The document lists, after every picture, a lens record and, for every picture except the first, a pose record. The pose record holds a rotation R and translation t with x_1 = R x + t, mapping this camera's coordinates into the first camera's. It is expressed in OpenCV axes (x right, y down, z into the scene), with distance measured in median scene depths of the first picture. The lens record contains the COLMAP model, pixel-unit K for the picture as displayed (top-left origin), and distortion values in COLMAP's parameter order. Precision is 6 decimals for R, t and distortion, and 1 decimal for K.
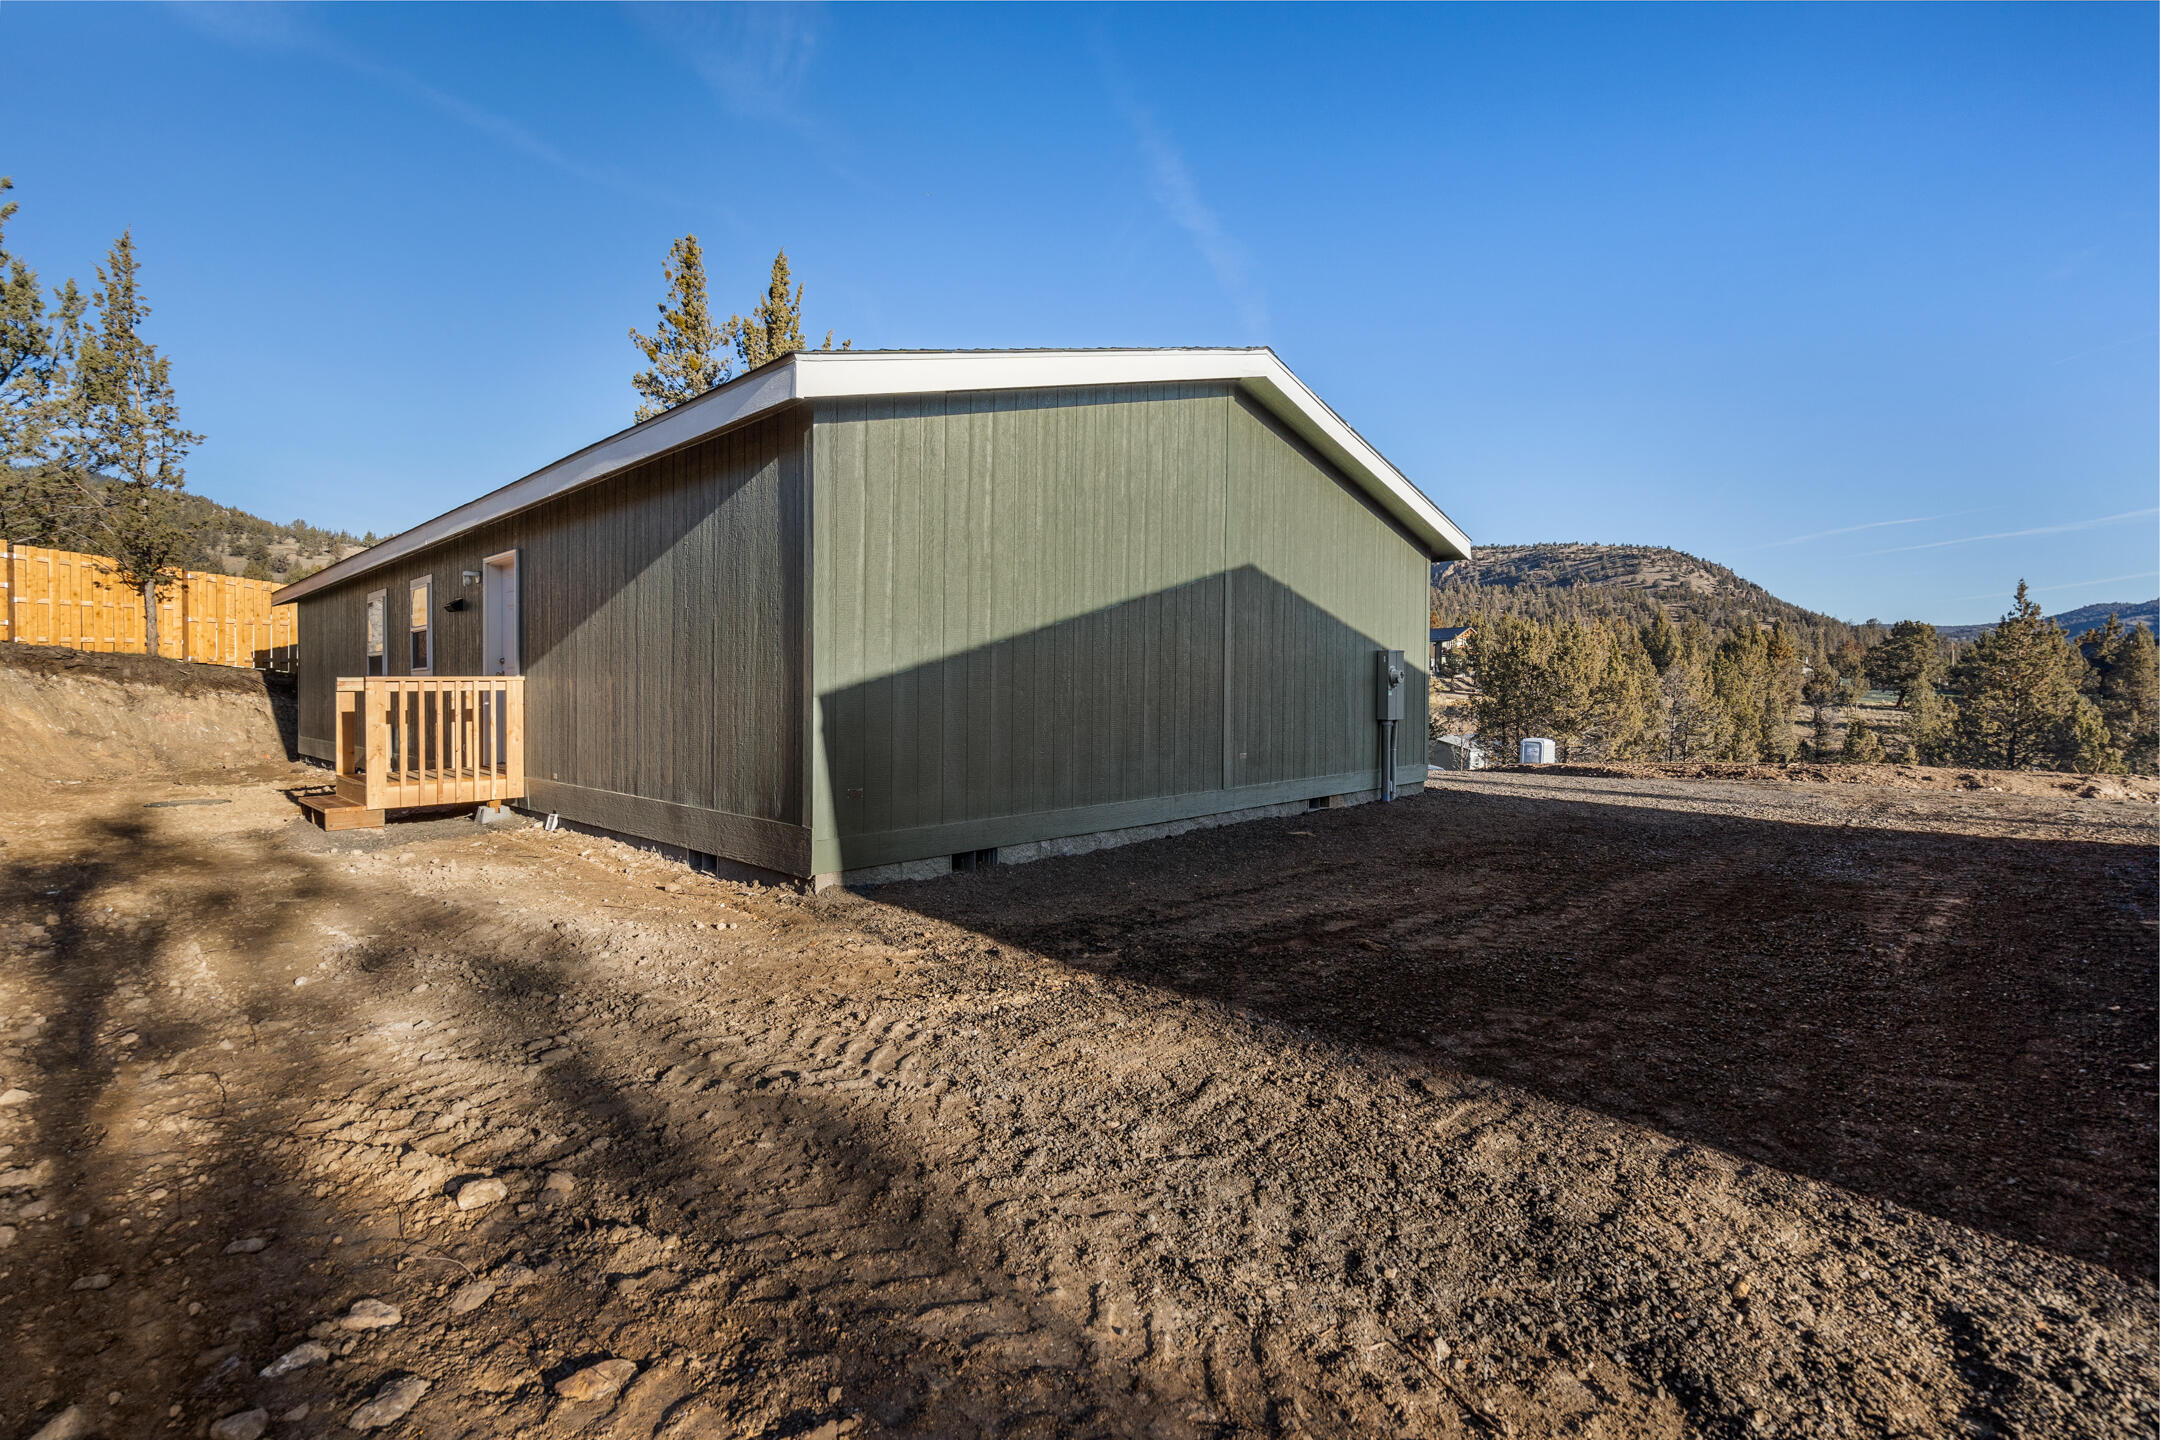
lens RADIAL K [[986.7, 0, 1079.6], [0, 986.7, 701.4], [0, 0, 1]] dist [-0.003977, 0.001904]
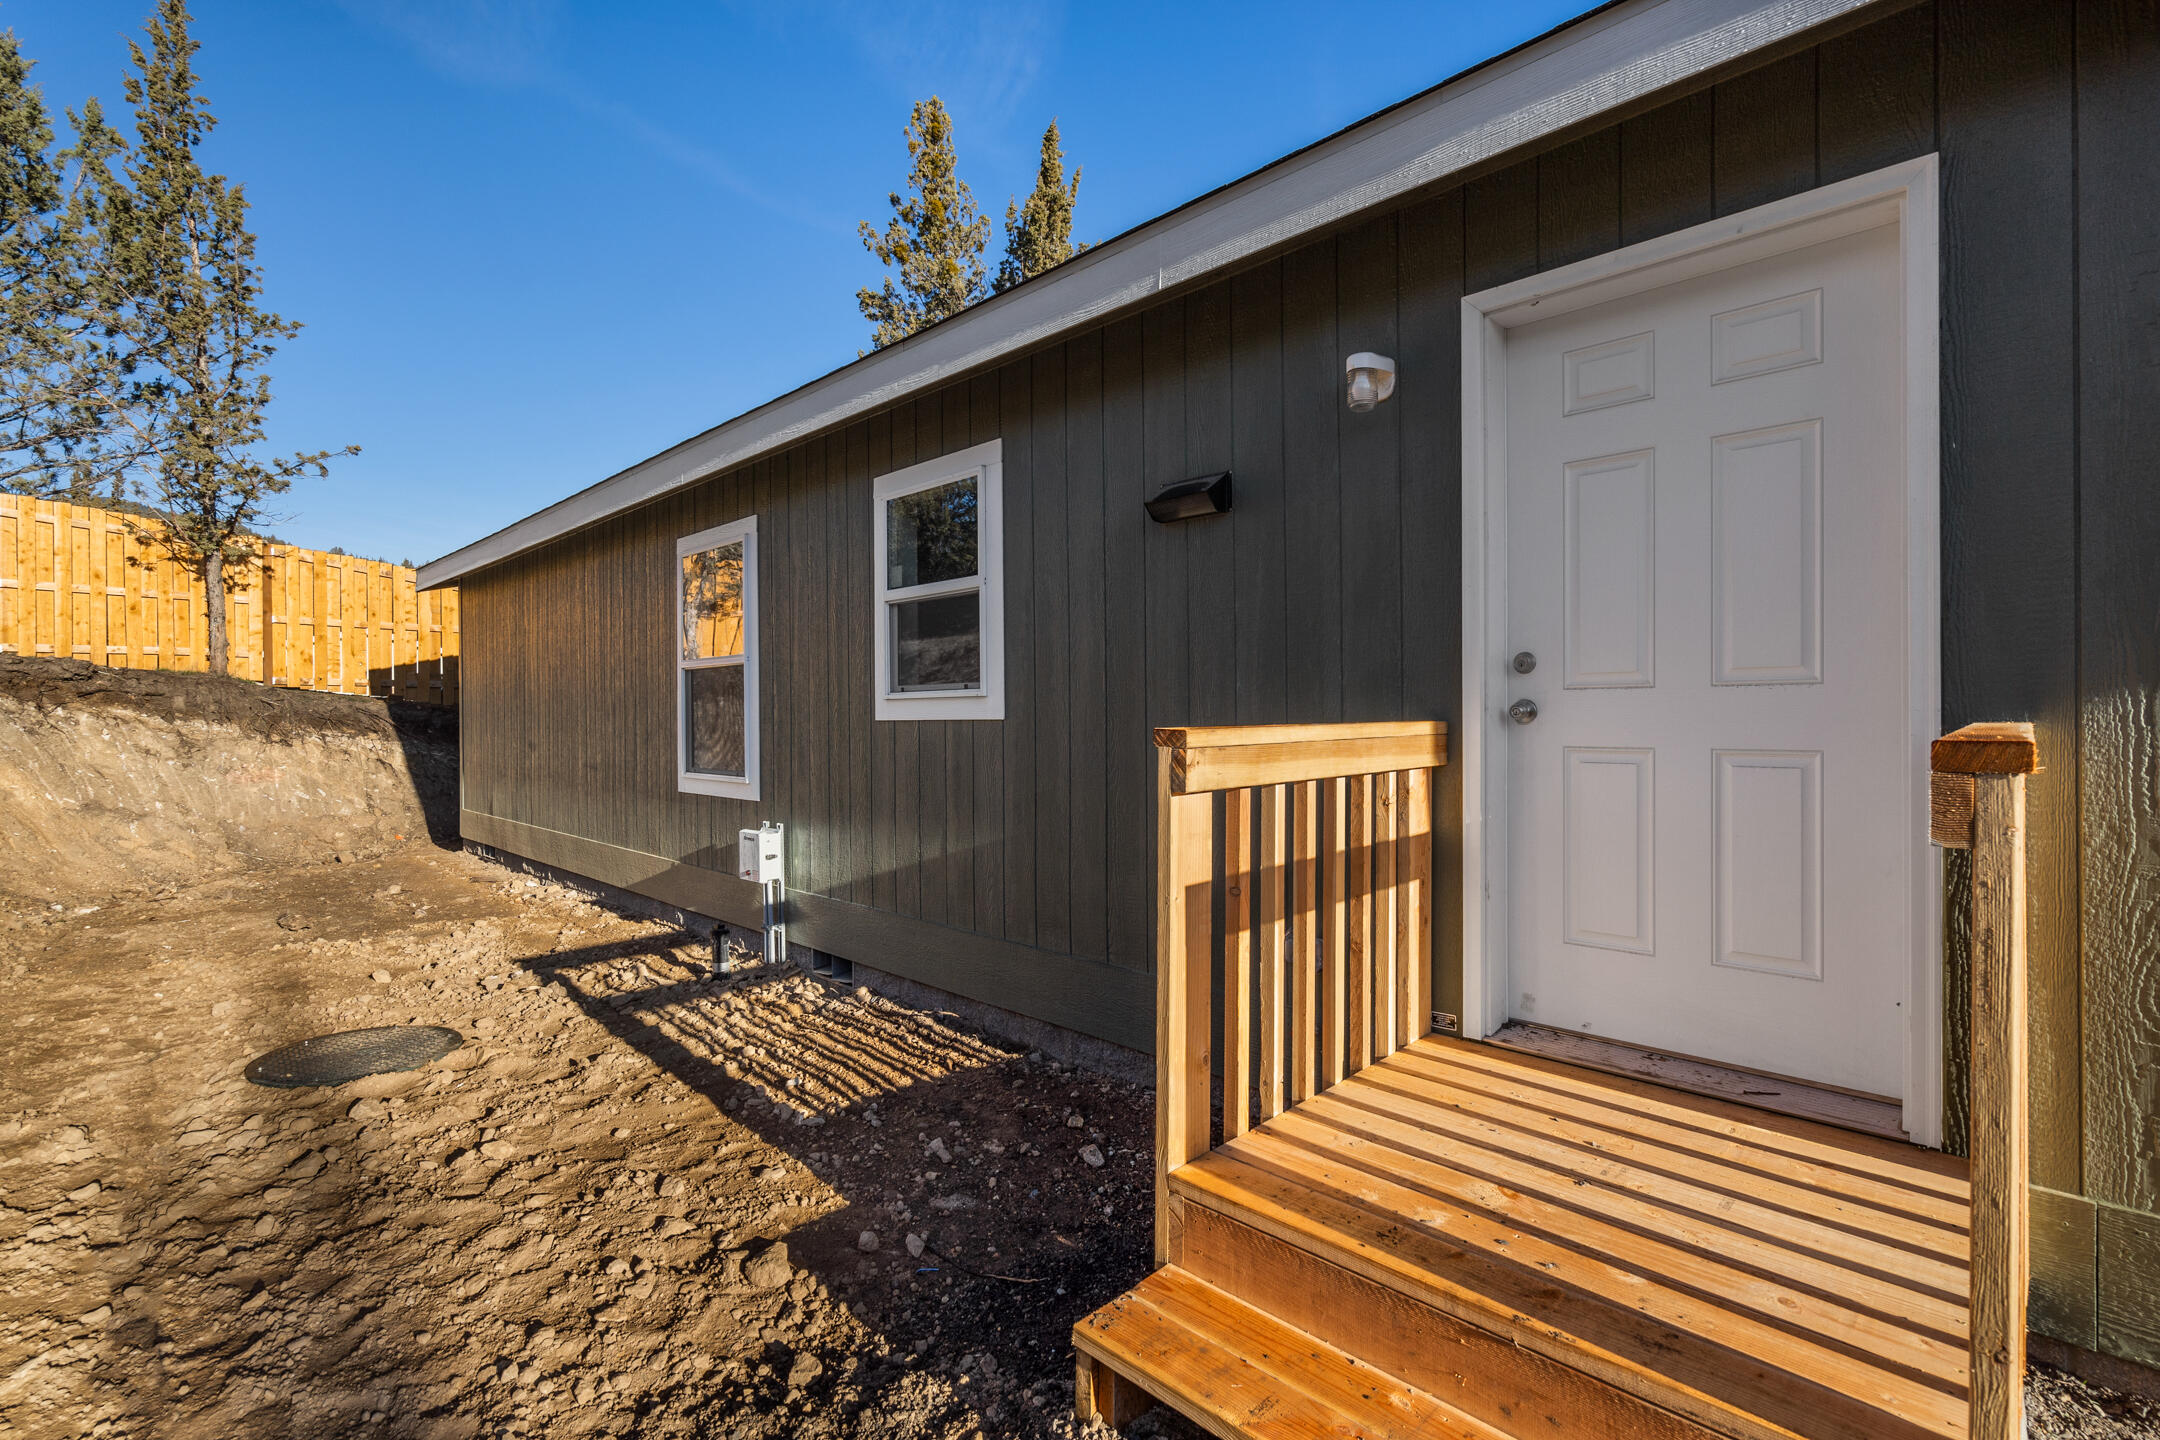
lens RADIAL K [[986.7, 0, 1080.3], [0, 986.7, 727.6], [0, 0, 1]] dist [-0.003977, 0.001904]
pose [[0.999741, -0.001066, -0.022716, -0.383501], [0.001064, 0.999999, -0.000107, -0.012789], [0.022716, 0.000083, 0.999742, 0.390401]]
